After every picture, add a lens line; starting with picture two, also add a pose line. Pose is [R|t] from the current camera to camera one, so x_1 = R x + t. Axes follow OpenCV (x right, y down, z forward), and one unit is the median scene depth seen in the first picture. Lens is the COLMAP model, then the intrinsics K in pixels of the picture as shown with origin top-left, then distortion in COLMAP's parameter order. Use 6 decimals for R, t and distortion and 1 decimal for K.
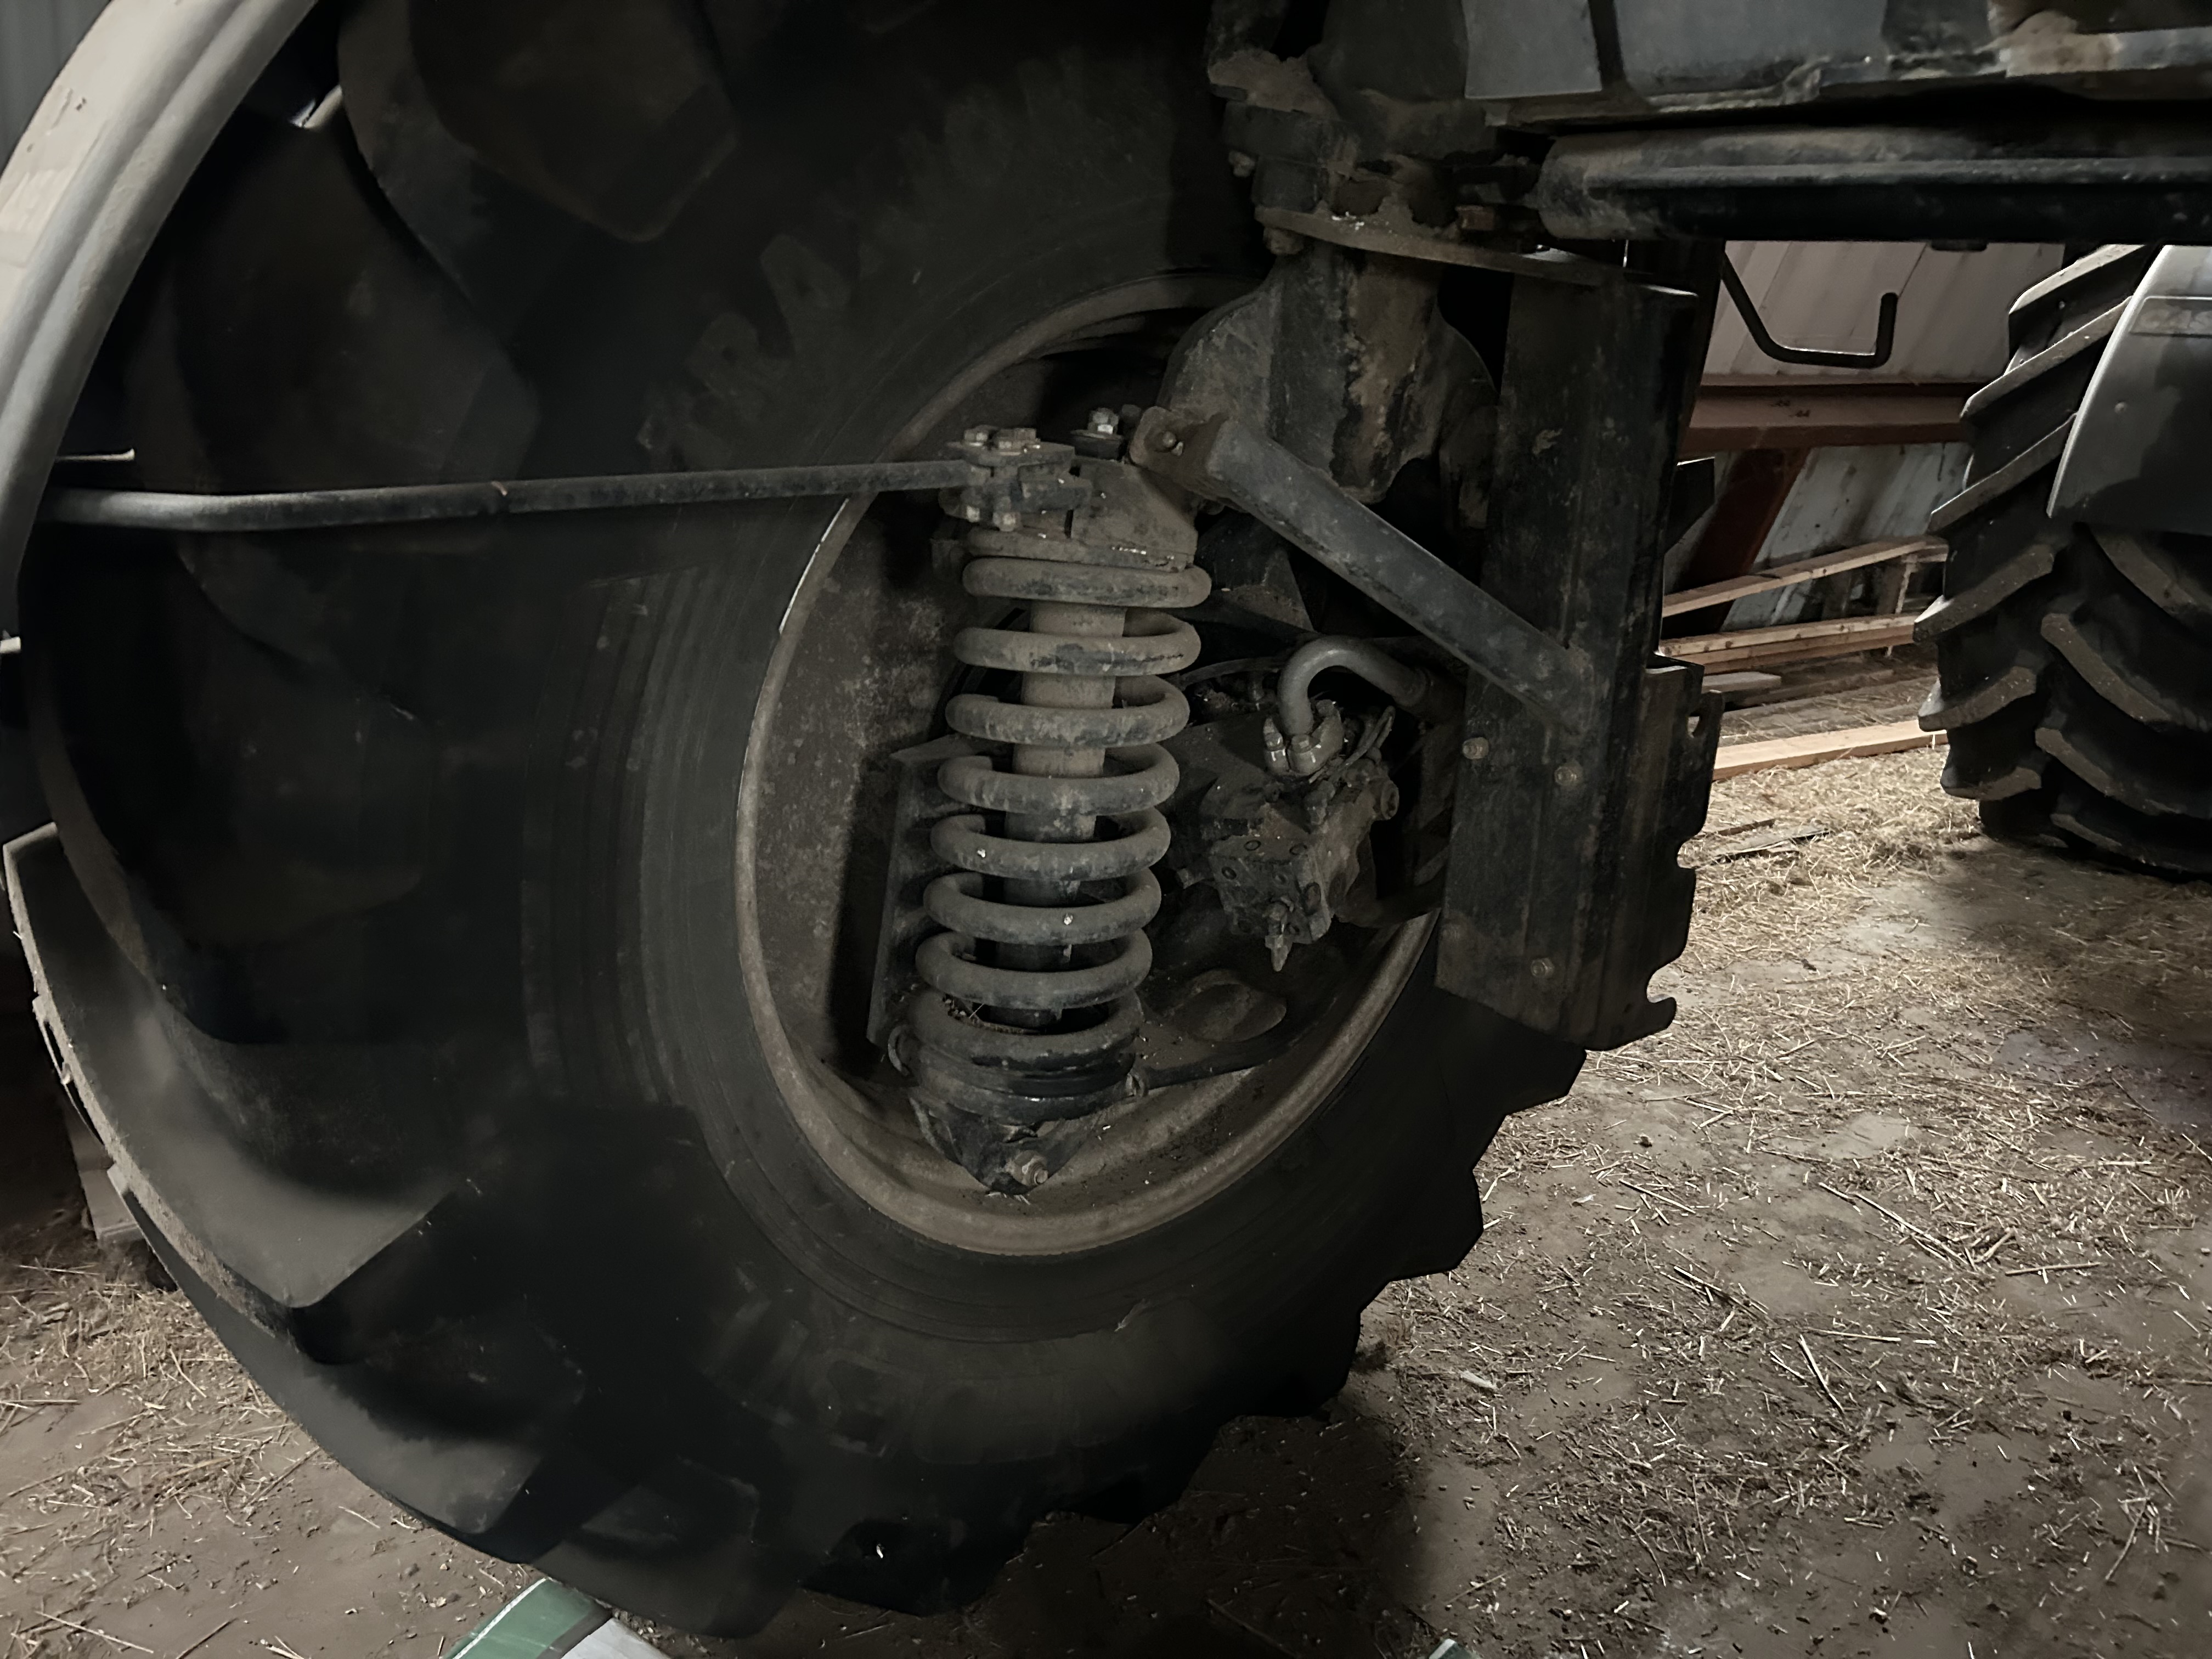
lens RADIAL K [[1648.0, 0, 1108.3], [0, 1648.0, 828.2], [0, 0, 1]] dist [0.036881, -0.022583]
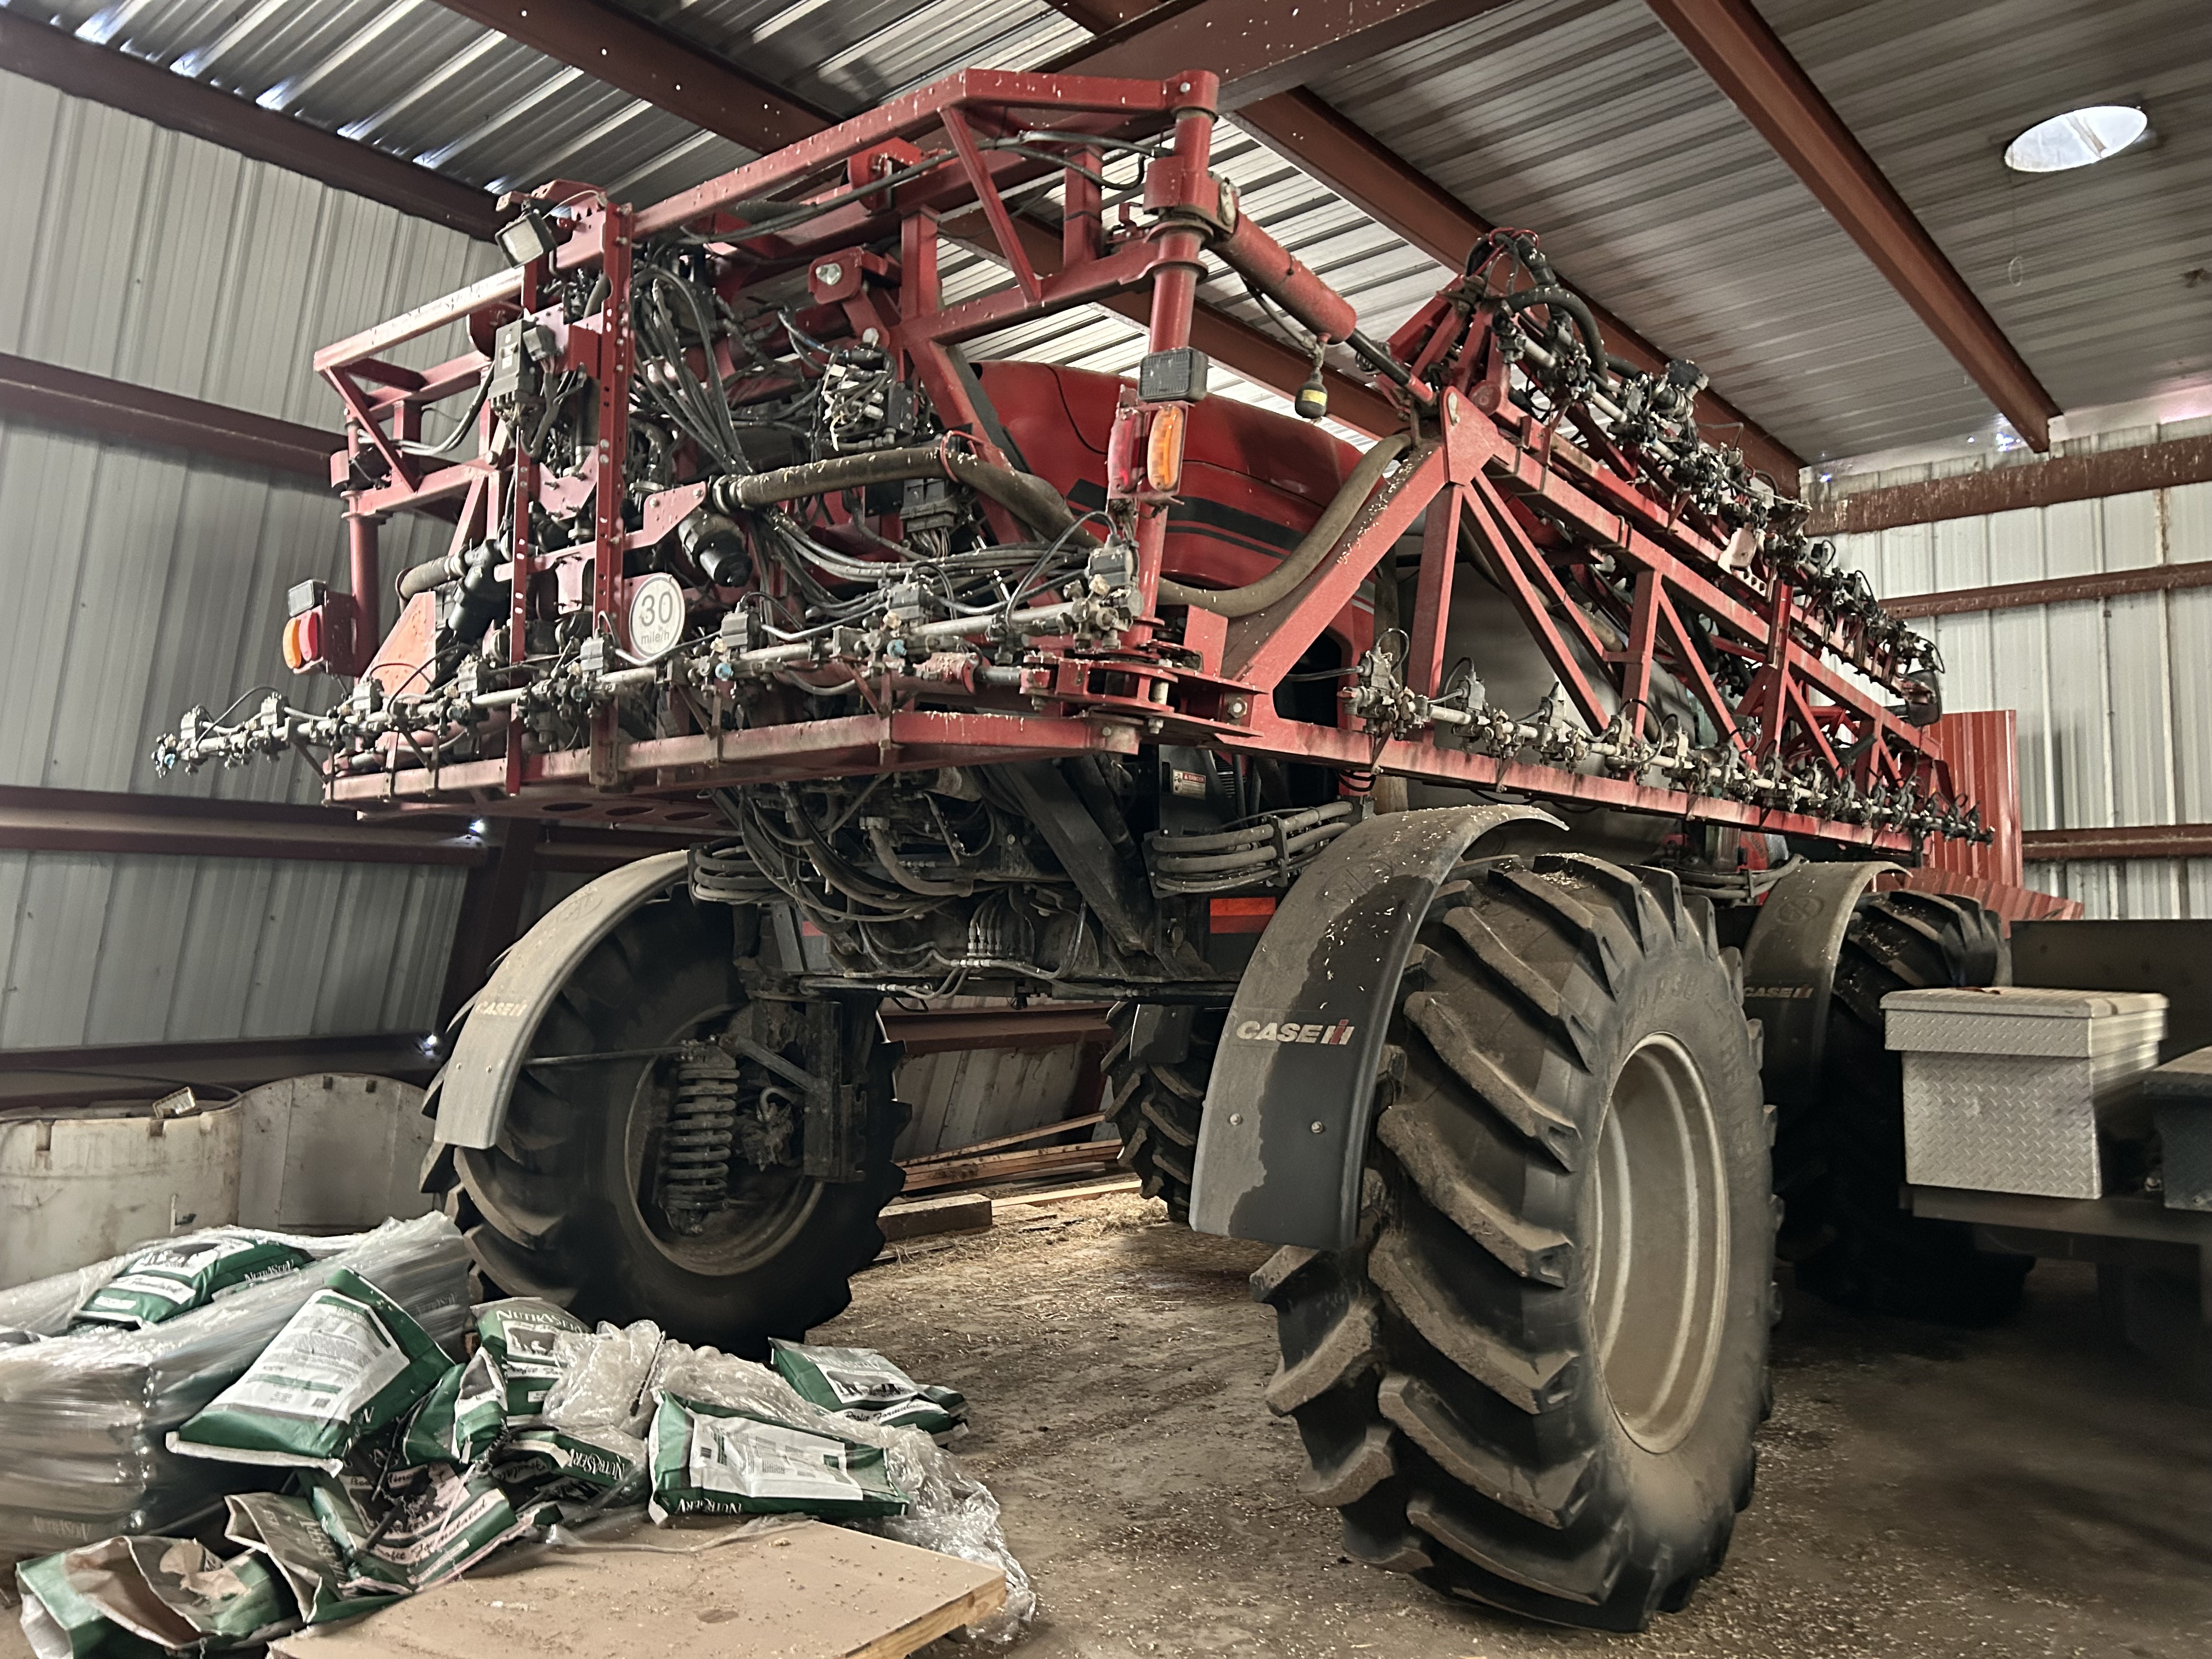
lens RADIAL K [[1648.0, 0, 1107.0], [0, 1648.0, 818.9], [0, 0, 1]] dist [0.036881, -0.022583]
pose [[0.974249, -0.030130, 0.223452, 0.052432], [0.111264, 0.926209, -0.360218, 0.865415], [-0.196110, 0.375804, 0.905711, -3.220454]]
